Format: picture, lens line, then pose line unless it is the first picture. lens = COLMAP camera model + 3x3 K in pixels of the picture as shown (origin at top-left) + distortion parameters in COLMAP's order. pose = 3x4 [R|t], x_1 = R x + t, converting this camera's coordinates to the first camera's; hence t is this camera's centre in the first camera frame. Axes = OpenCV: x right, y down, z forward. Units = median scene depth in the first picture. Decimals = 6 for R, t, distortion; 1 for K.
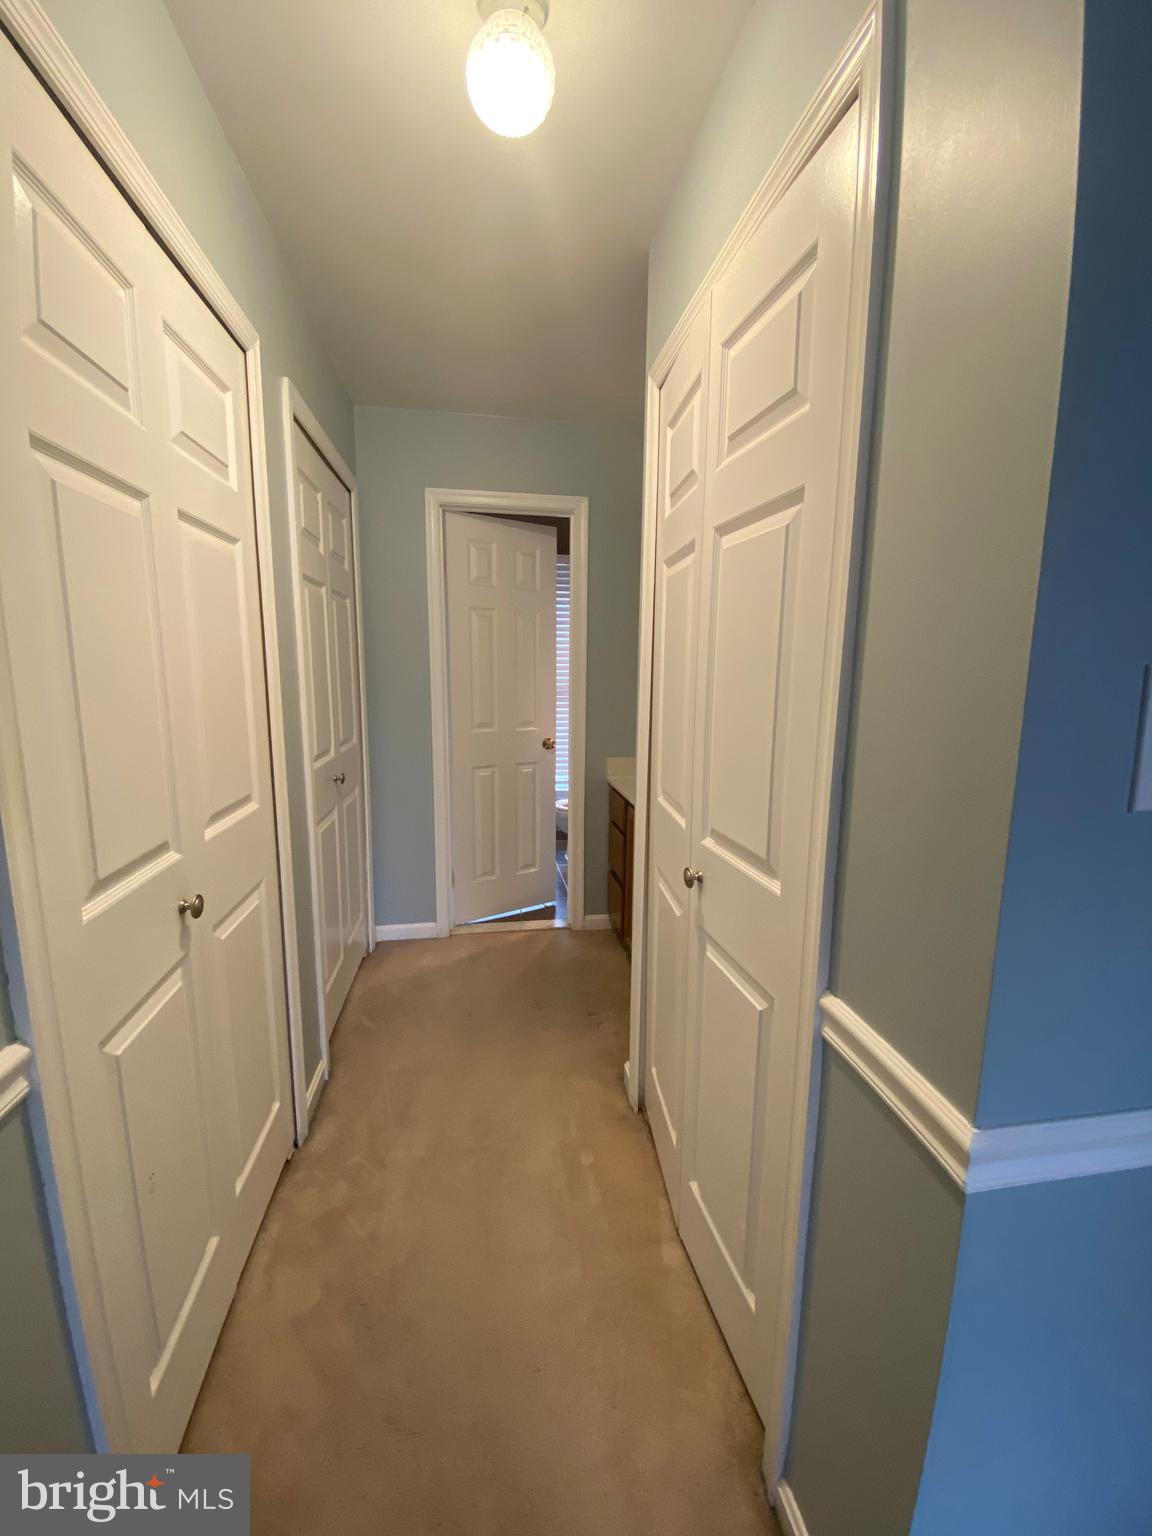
lens RADIAL K [[628.2, 0, 578.3], [0, 628.2, 766.8], [0, 0, 1]] dist [0.002464, -0.003317]
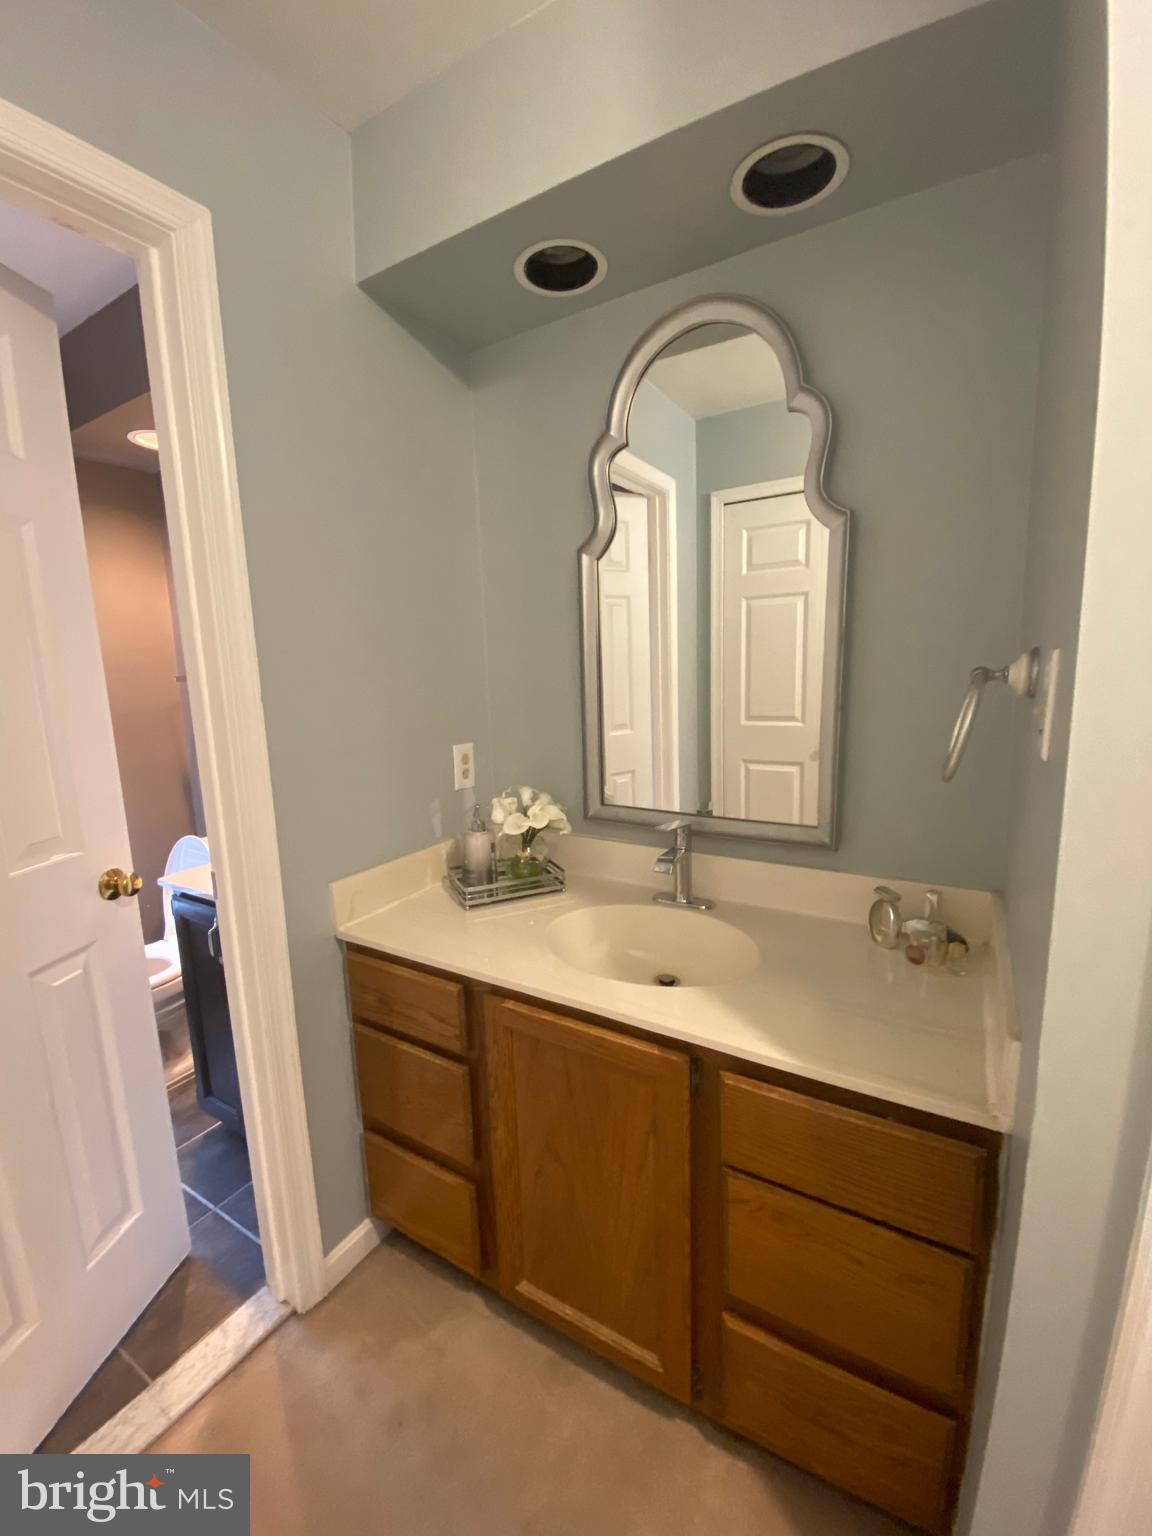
lens RADIAL K [[628.2, 0, 573.9], [0, 628.2, 763.9], [0, 0, 1]] dist [0.002464, -0.003317]
pose [[0.635427, -0.146175, 0.758199, -0.161371], [0.158535, 0.985697, 0.057171, -0.093056], [-0.755711, 0.083873, 0.649513, 0.586754]]
